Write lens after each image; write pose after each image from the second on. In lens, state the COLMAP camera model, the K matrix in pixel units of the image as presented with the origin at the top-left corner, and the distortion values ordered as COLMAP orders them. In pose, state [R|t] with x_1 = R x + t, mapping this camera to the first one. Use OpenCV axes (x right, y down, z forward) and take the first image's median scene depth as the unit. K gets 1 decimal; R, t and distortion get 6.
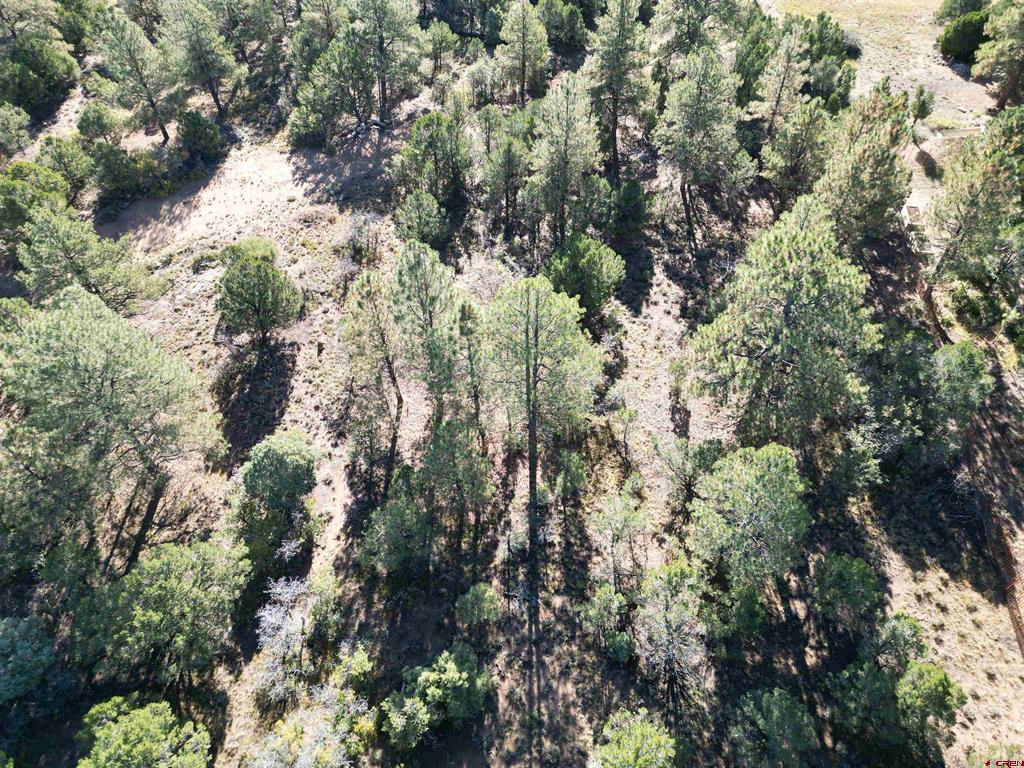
lens RADIAL K [[710.2, 0, 515.1], [0, 710.2, 376.9], [0, 0, 1]] dist [0.076940, -0.068860]
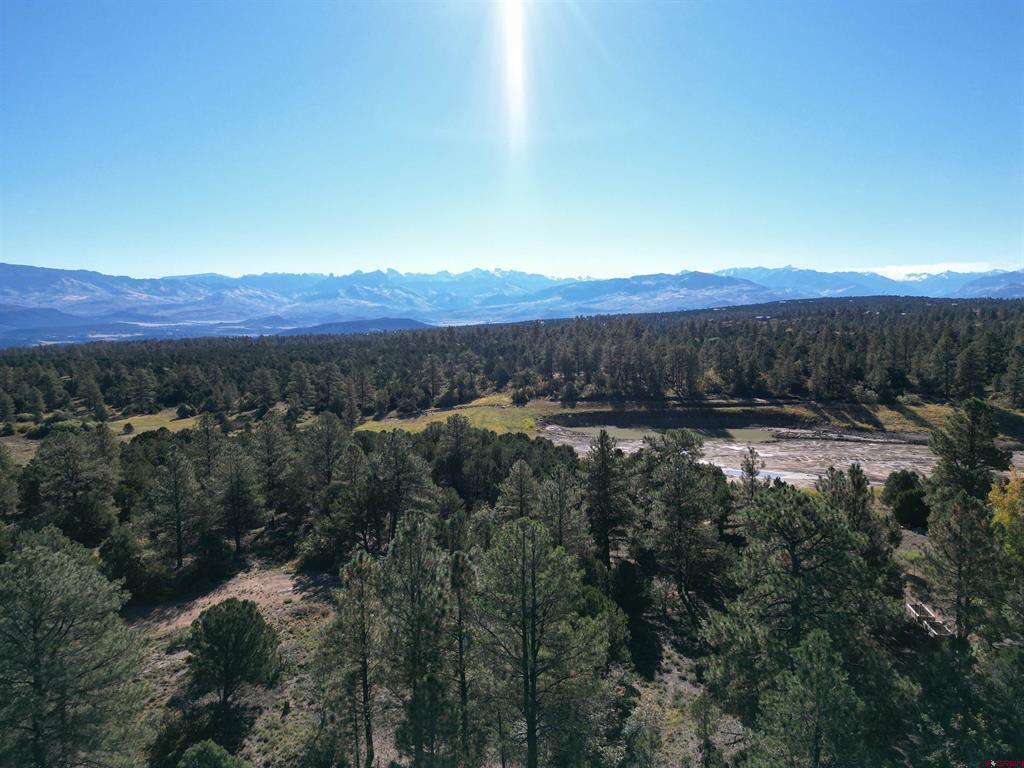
lens RADIAL K [[710.2, 0, 516.0], [0, 710.2, 384.3], [0, 0, 1]] dist [0.076940, -0.068860]
pose [[0.999999, -0.001630, -0.000058, 0.006799], [0.001112, 0.707330, -0.706882, 0.371841], [0.001193, 0.706881, 0.707331, 0.131007]]
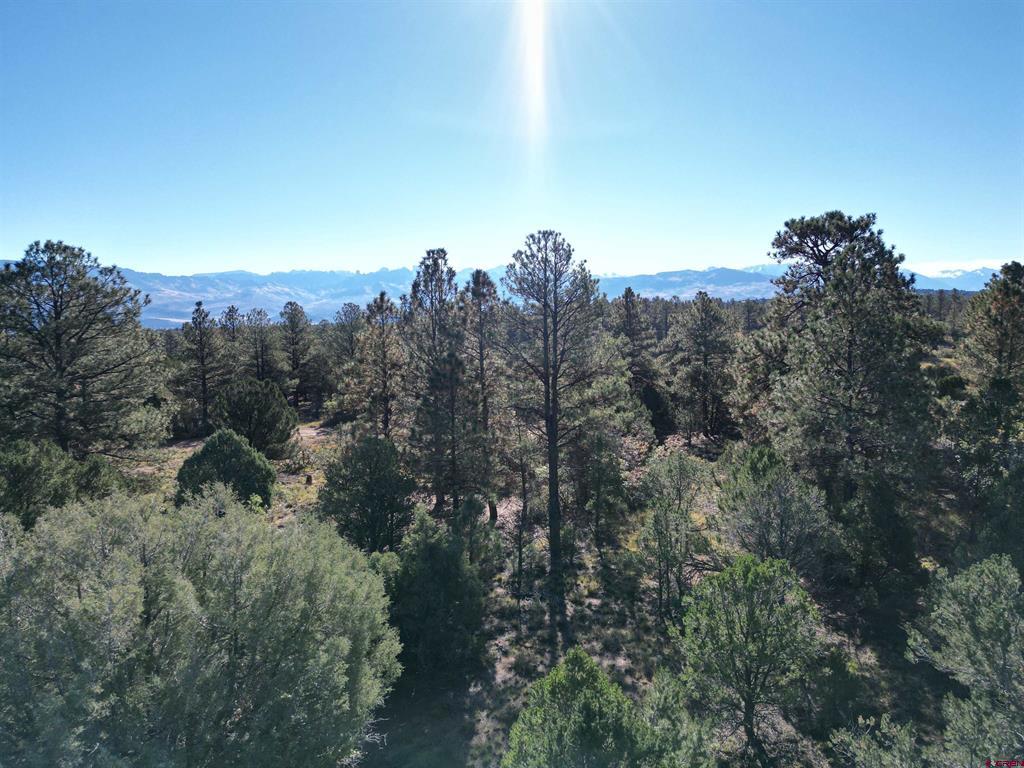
lens RADIAL K [[710.2, 0, 517.4], [0, 710.2, 385.8], [0, 0, 1]] dist [0.076940, -0.068860]
pose [[0.999466, 0.002274, -0.032596, 0.009944], [-0.024518, 0.711638, -0.702118, 0.597177], [0.021600, 0.702542, 0.711314, 0.381081]]
